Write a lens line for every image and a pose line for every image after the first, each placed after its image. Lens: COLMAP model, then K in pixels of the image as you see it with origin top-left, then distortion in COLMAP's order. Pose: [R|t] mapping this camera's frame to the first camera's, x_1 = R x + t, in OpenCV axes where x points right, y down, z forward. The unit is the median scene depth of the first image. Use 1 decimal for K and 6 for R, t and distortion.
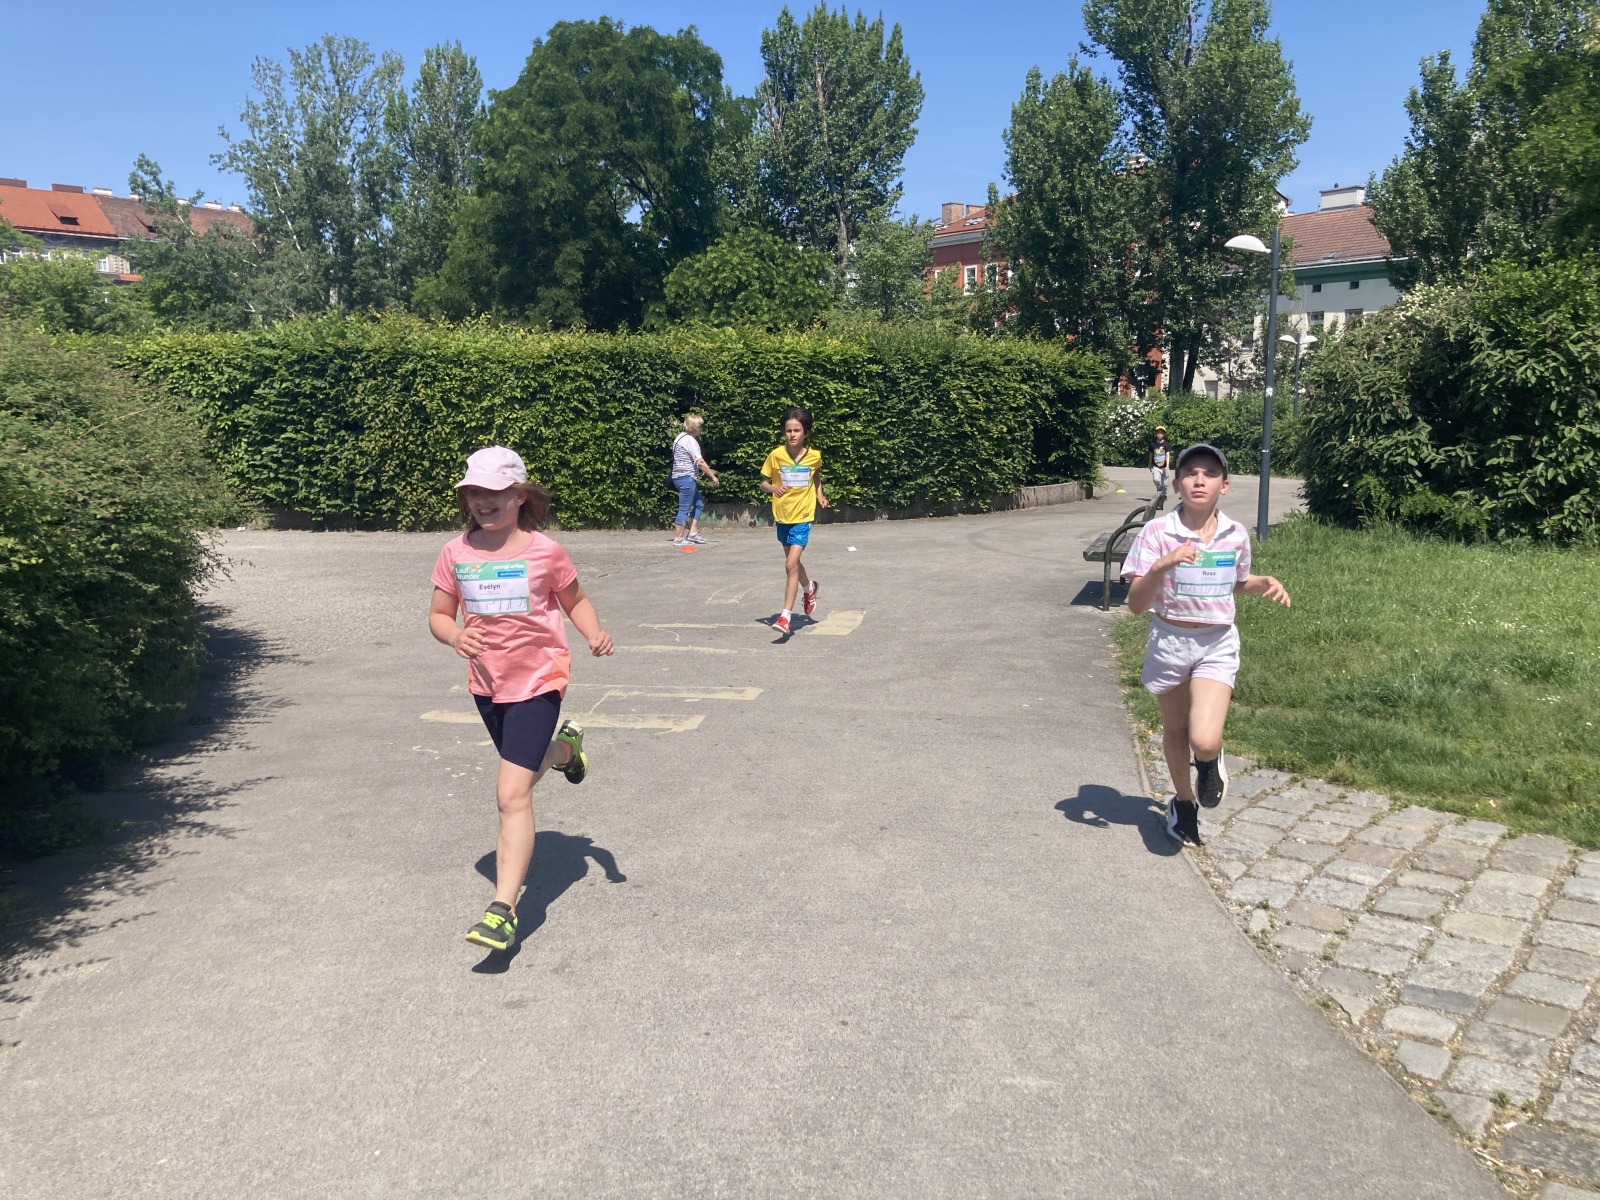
lens RADIAL K [[1347.7, 0, 808.7], [0, 1347.7, 601.6], [0, 0, 1]] dist [0.043194, -0.028819]
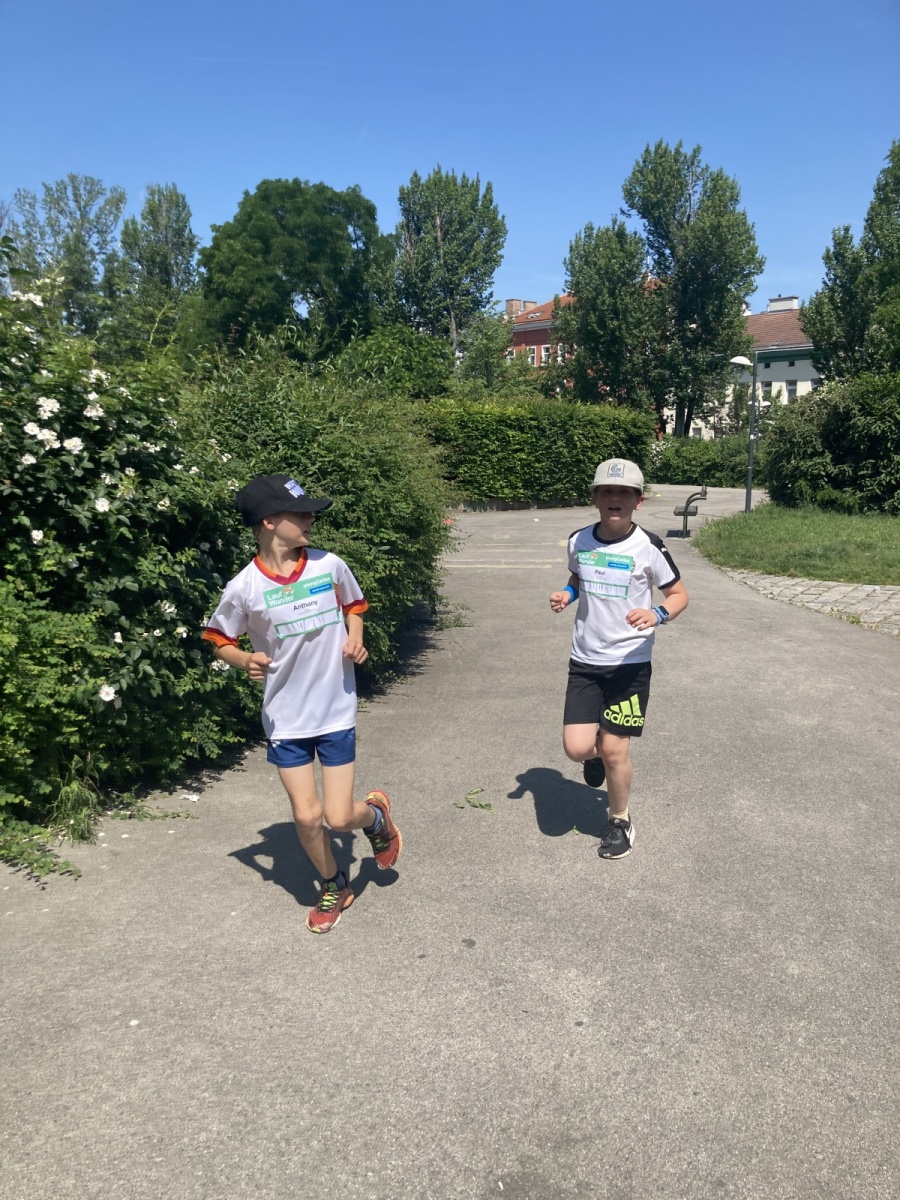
lens RADIAL K [[1010.8, 0, 467.4], [0, 1010.8, 627.0], [0, 0, 1]] dist [0.043194, -0.028819]
pose [[0.997118, -0.011309, 0.075021, -0.065595], [0.008730, 0.999362, 0.034624, 0.023236], [-0.075365, -0.033869, 0.996581, -0.157539]]
